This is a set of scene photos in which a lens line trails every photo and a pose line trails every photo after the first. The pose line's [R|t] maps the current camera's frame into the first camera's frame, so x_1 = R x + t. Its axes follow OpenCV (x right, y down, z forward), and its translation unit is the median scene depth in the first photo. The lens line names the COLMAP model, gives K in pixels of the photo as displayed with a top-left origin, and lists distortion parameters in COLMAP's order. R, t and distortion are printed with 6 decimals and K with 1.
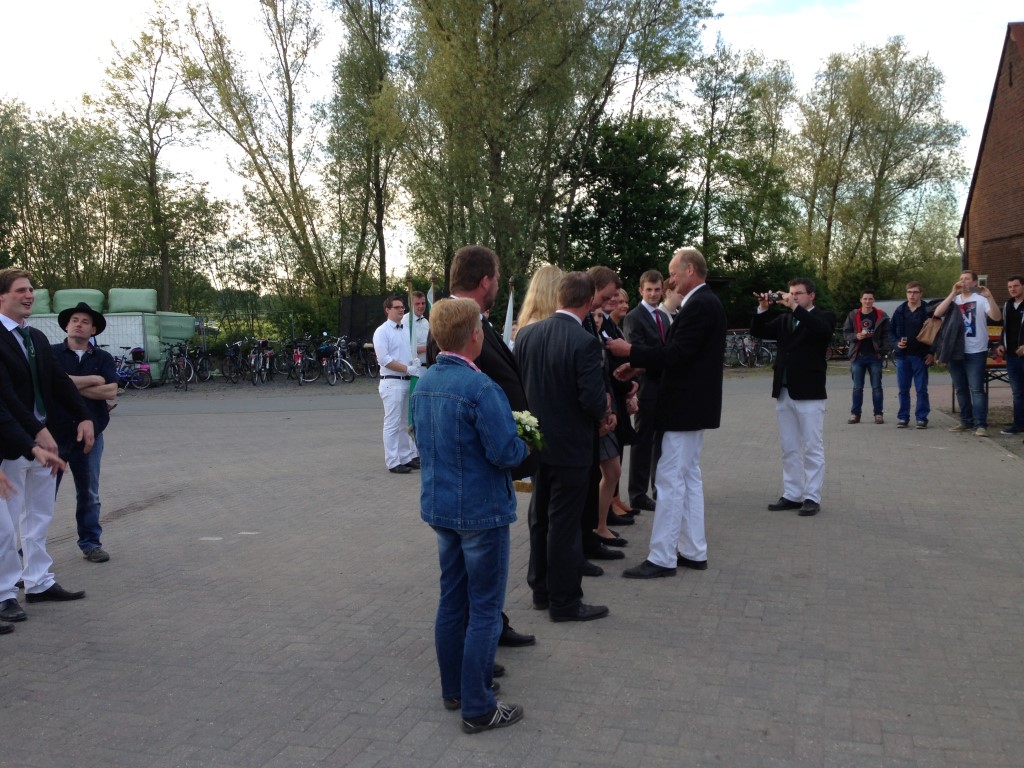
lens RADIAL K [[946.2, 0, 476.2], [0, 946.2, 396.8], [0, 0, 1]] dist [0.033799, 0.000000]
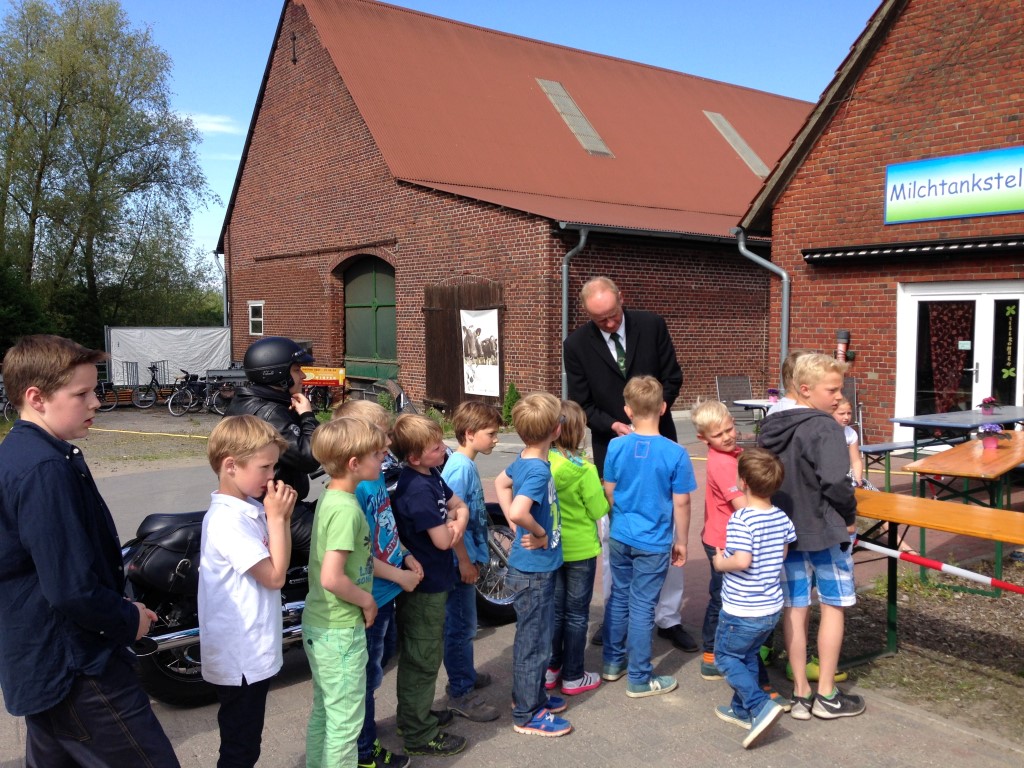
lens RADIAL K [[946.2, 0, 505.8], [0, 946.2, 388.2], [0, 0, 1]] dist [0.033799, 0.000000]
pose [[0.653752, -0.008025, 0.756666, 0.071312], [0.037680, 0.999049, -0.021960, -0.031297], [-0.755770, 0.042867, 0.653432, 0.348394]]
